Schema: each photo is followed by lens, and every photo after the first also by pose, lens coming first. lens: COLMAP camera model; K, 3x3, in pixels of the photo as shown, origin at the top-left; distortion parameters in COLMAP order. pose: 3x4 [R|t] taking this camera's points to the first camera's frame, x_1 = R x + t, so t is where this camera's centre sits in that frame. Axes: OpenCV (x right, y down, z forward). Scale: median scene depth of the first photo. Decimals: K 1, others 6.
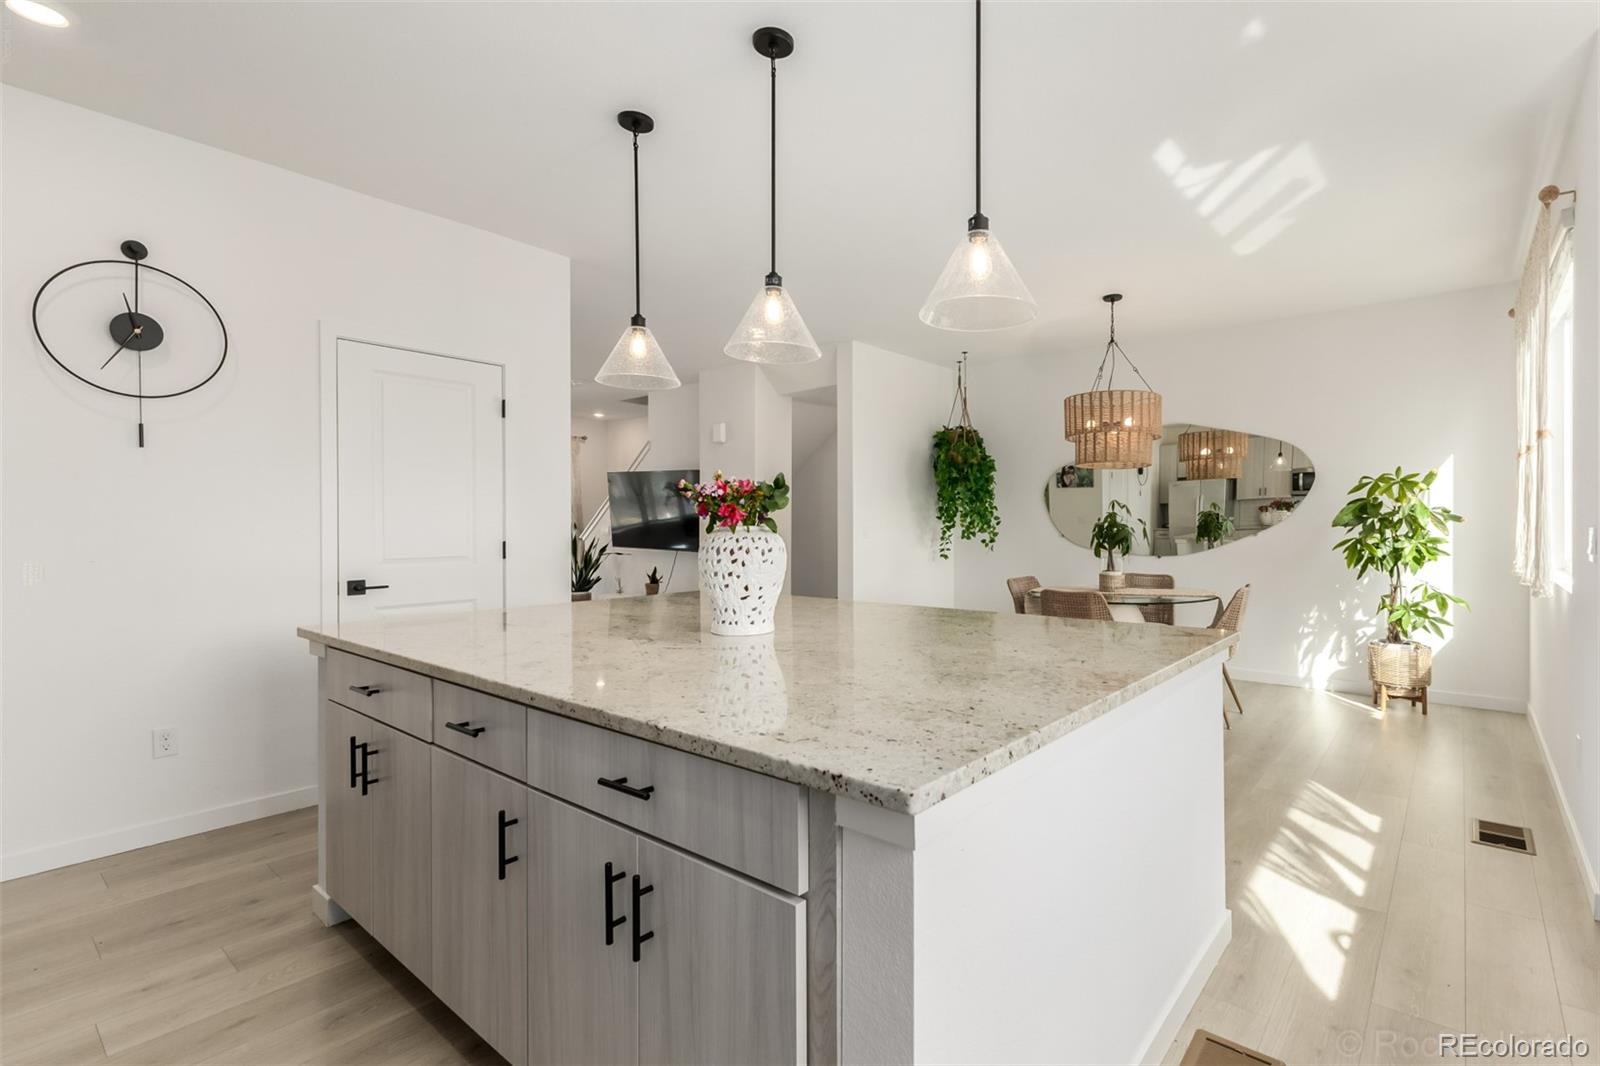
lens RADIAL K [[696.3, 0, 805.5], [0, 696.3, 528.2], [0, 0, 1]] dist [0.009042, -0.000751]
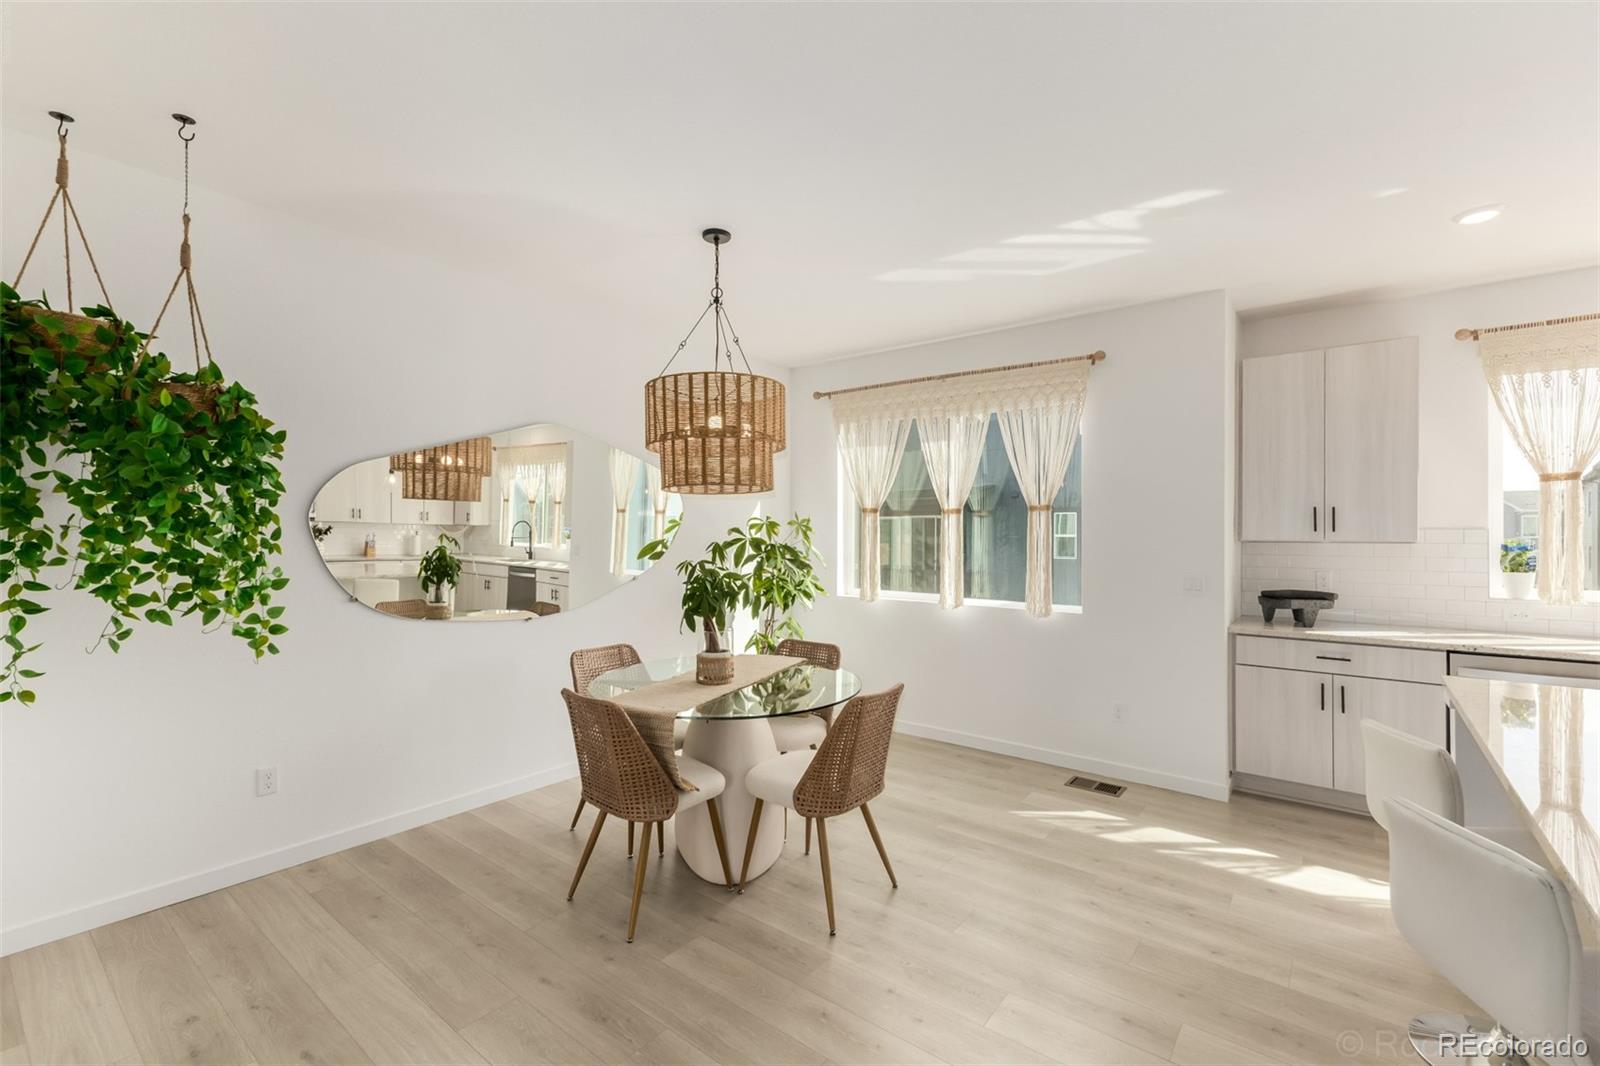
lens RADIAL K [[696.3, 0, 809.5], [0, 696.3, 537.3], [0, 0, 1]] dist [0.009042, -0.000751]
pose [[-0.106542, 0.002024, 0.994306, -0.353369], [0.002493, 0.999995, -0.001768, -0.071063], [-0.994305, 0.002291, -0.106547, 1.565998]]
